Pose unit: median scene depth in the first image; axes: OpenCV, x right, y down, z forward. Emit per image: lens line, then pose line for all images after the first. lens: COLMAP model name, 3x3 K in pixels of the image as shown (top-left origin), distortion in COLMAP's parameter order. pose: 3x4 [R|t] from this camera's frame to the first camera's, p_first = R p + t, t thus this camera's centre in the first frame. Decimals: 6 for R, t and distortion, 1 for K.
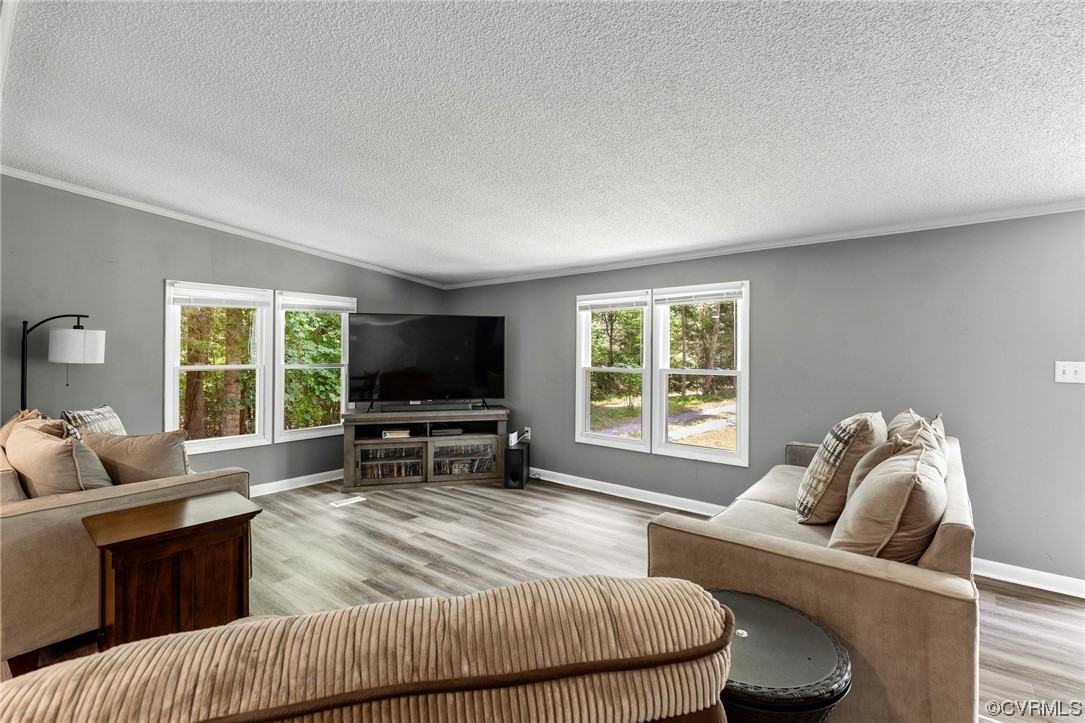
lens RADIAL K [[498.2, 0, 542.5], [0, 498.2, 361.5], [0, 0, 1]] dist [0.000193, -0.000054]
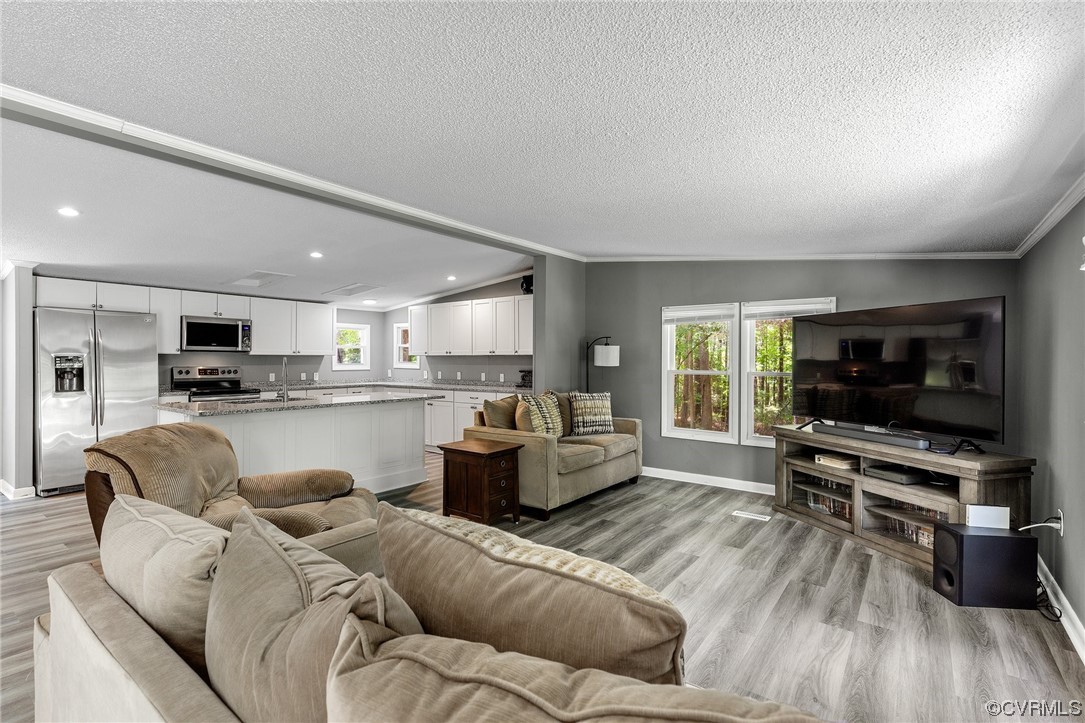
lens RADIAL K [[492.2, 0, 542.5], [0, 492.2, 361.5], [0, 0, 1]] dist [0.000243, -0.000135]
pose [[0.047719, 0.001543, -0.998860, 0.528405], [-0.024016, 0.999711, 0.000397, -0.005233], [0.998572, 0.023970, 0.047742, 0.545025]]
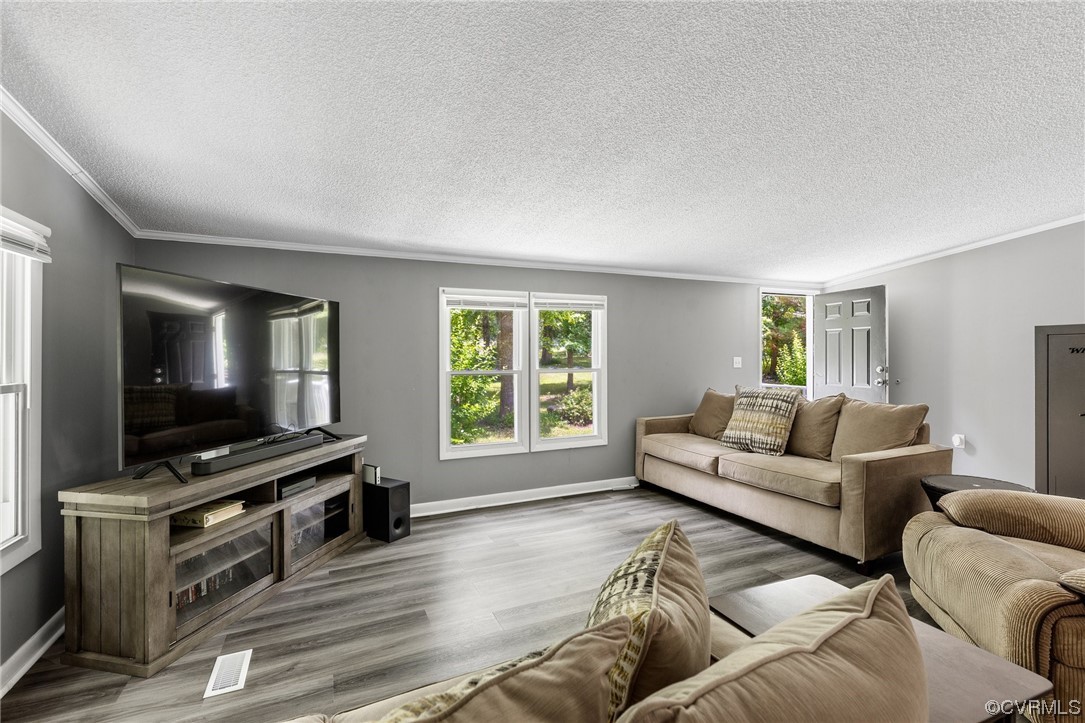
lens RADIAL K [[492.2, 0, 542.5], [0, 492.2, 361.5], [0, 0, 1]] dist [0.000243, -0.000135]
pose [[0.435688, -0.014205, 0.899986, -0.670610], [0.030517, 0.999534, 0.001003, -0.002518], [-0.899580, 0.027028, 0.435919, 0.522414]]
